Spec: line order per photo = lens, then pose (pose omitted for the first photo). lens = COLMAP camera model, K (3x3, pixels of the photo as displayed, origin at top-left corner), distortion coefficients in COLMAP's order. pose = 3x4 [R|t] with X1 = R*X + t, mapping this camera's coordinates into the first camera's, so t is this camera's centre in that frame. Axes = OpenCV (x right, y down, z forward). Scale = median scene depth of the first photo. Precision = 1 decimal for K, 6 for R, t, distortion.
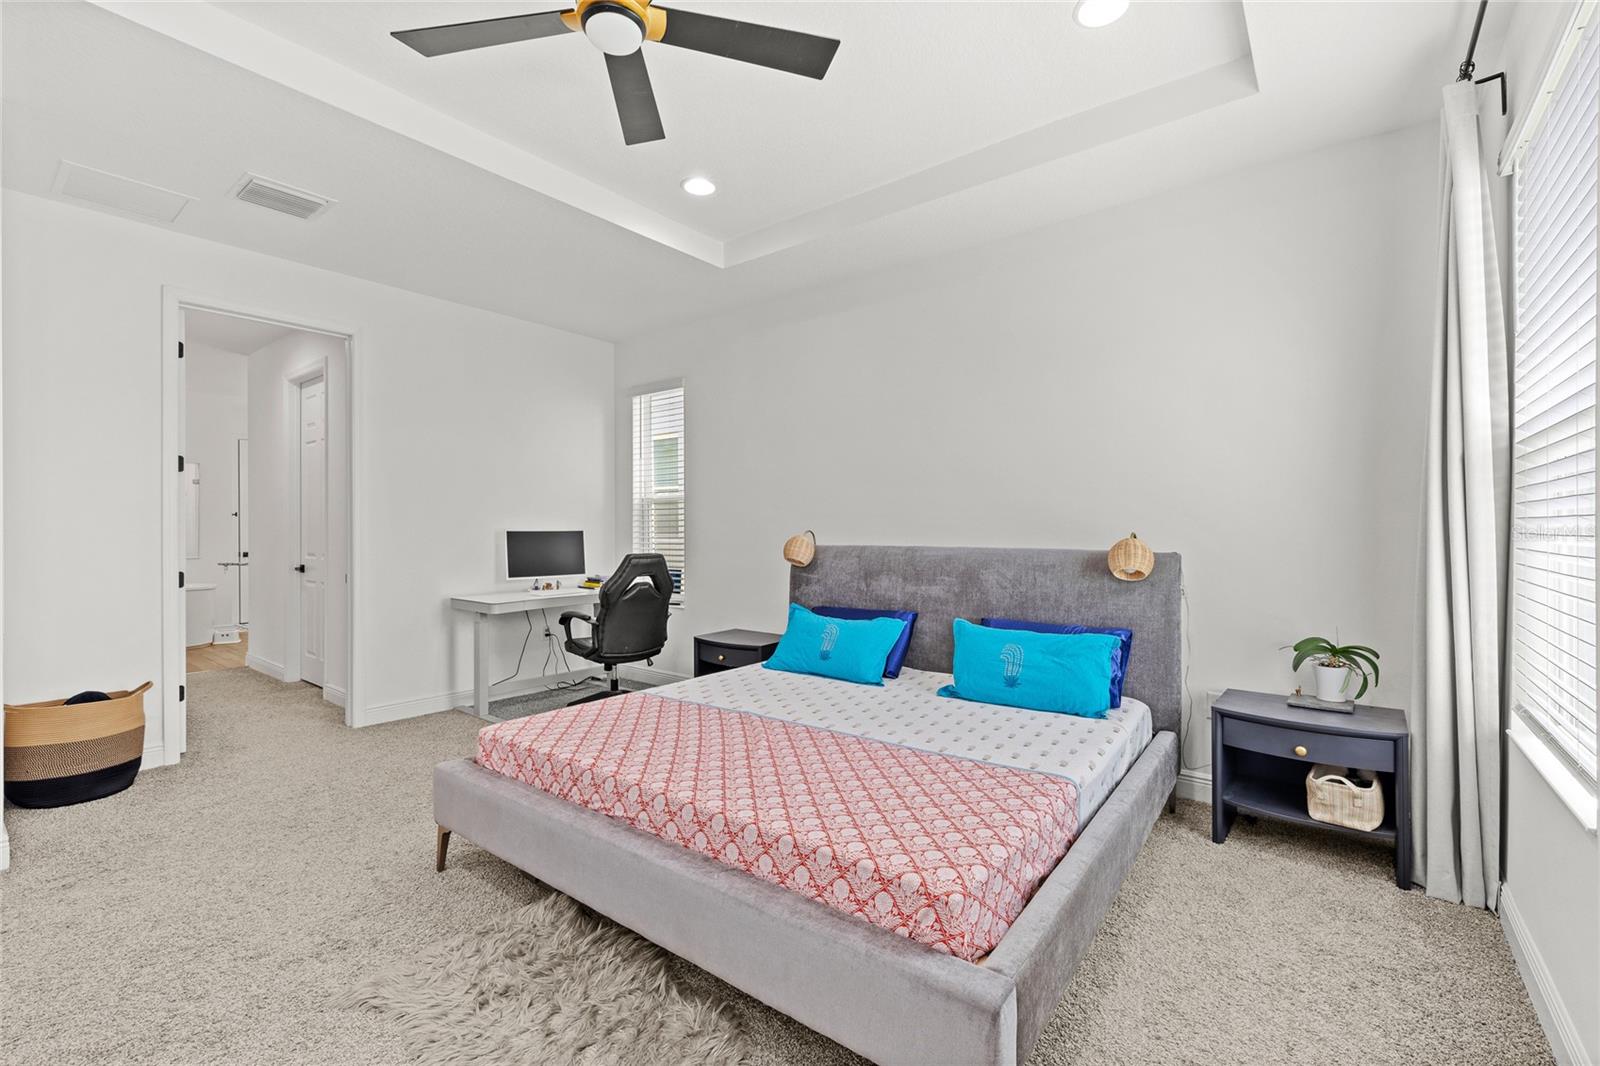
lens RADIAL K [[686.1, 0, 792.1], [0, 686.1, 525.6], [0, 0, 1]] dist [0.010161, -0.000275]
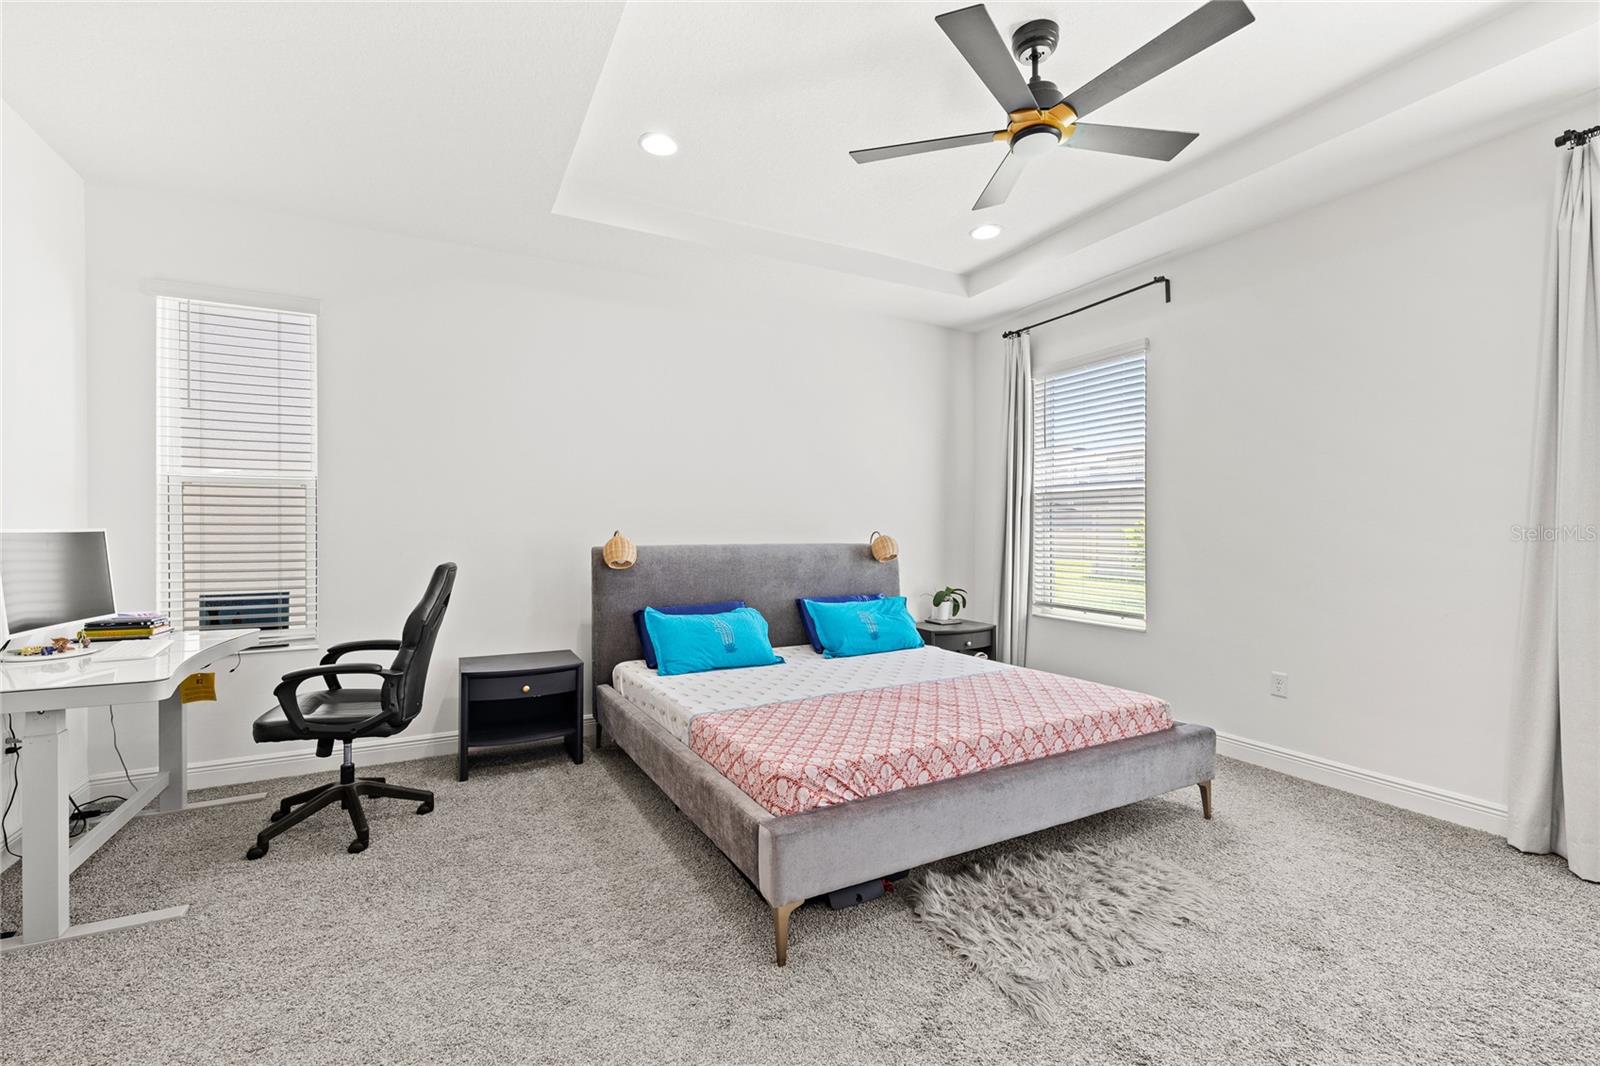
lens RADIAL K [[686.1, 0, 790.8], [0, 686.1, 532.4], [0, 0, 1]] dist [0.010161, -0.000275]
pose [[0.418498, -0.008342, 0.908179, -0.838182], [-0.009870, 0.999857, 0.013732, -0.006873], [-0.908164, -0.014711, 0.418356, 0.442269]]
